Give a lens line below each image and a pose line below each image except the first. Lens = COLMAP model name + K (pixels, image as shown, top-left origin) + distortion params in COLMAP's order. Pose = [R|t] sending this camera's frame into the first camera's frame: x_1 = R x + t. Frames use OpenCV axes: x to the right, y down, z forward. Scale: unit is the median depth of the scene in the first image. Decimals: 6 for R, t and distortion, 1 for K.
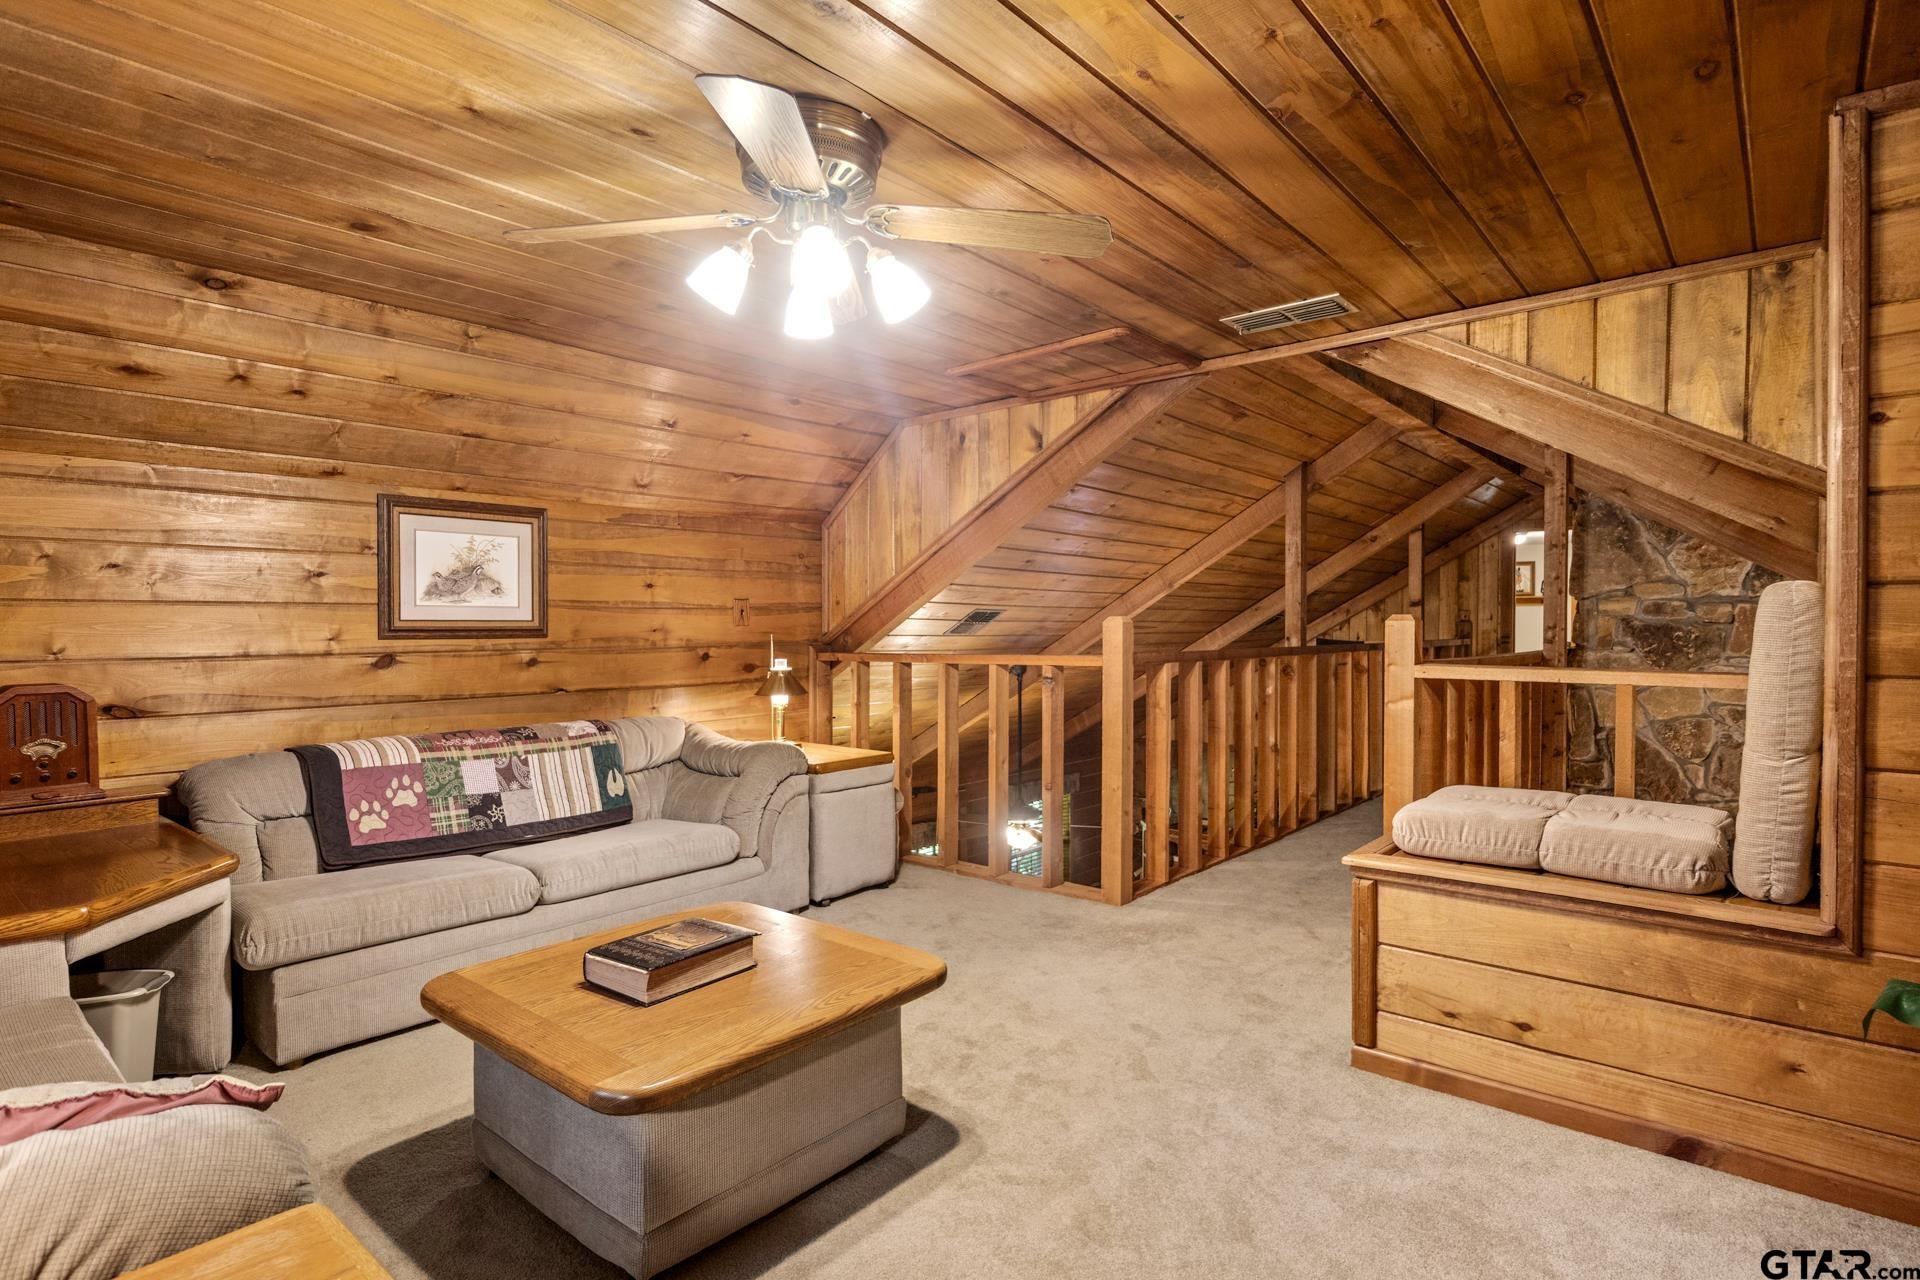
lens RADIAL K [[967.9, 0, 964.0], [0, 967.9, 626.9], [0, 0, 1]] dist [-0.003872, -0.000886]
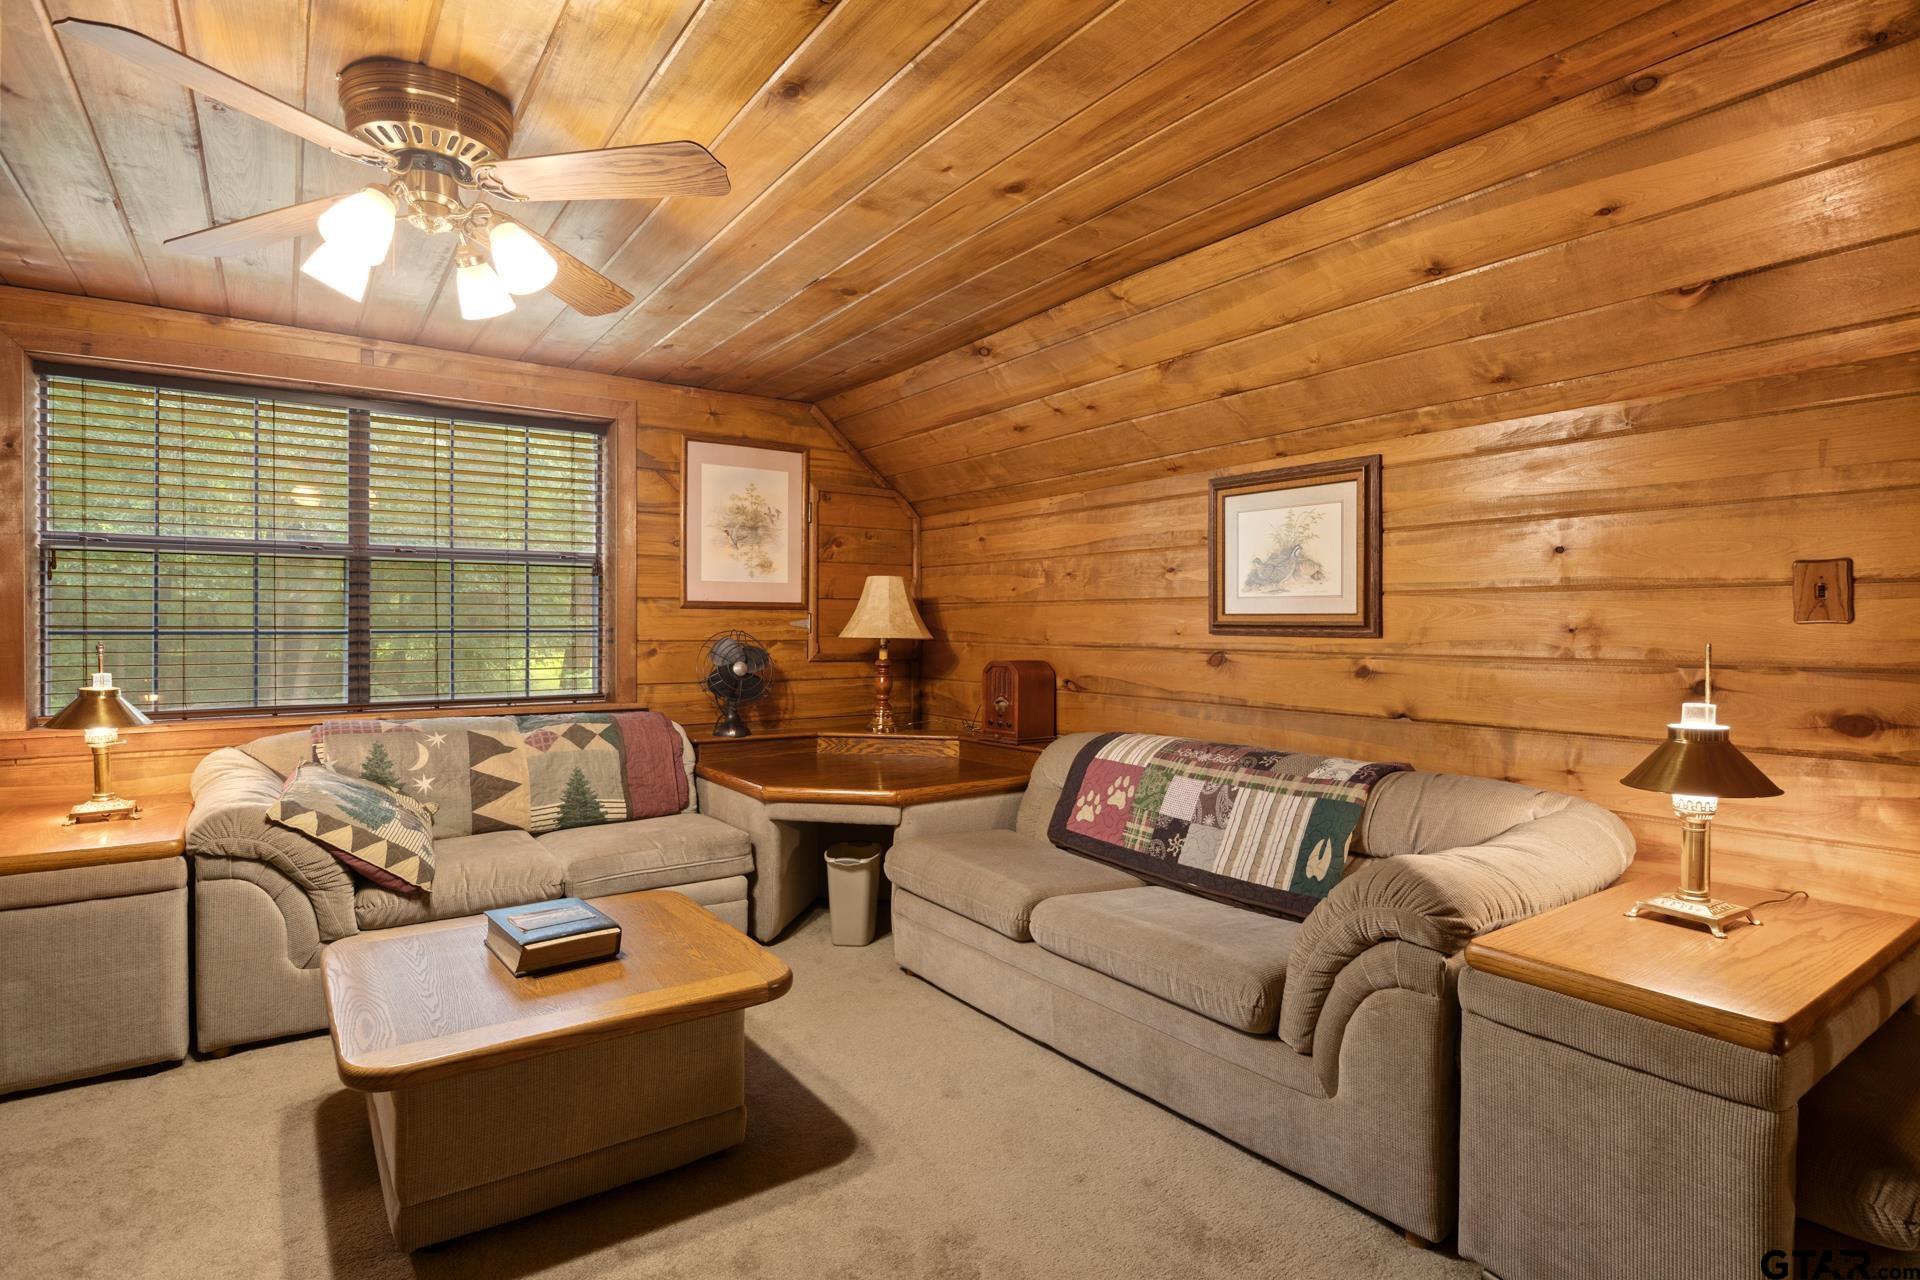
lens RADIAL K [[967.9, 0, 964.0], [0, 967.9, 626.9], [0, 0, 1]] dist [-0.003872, -0.000886]
pose [[-0.242769, 0.009836, -0.970034, 0.358599], [-0.000981, 0.999946, 0.010385, -0.004478], [0.970084, 0.003473, -0.242746, 0.980227]]
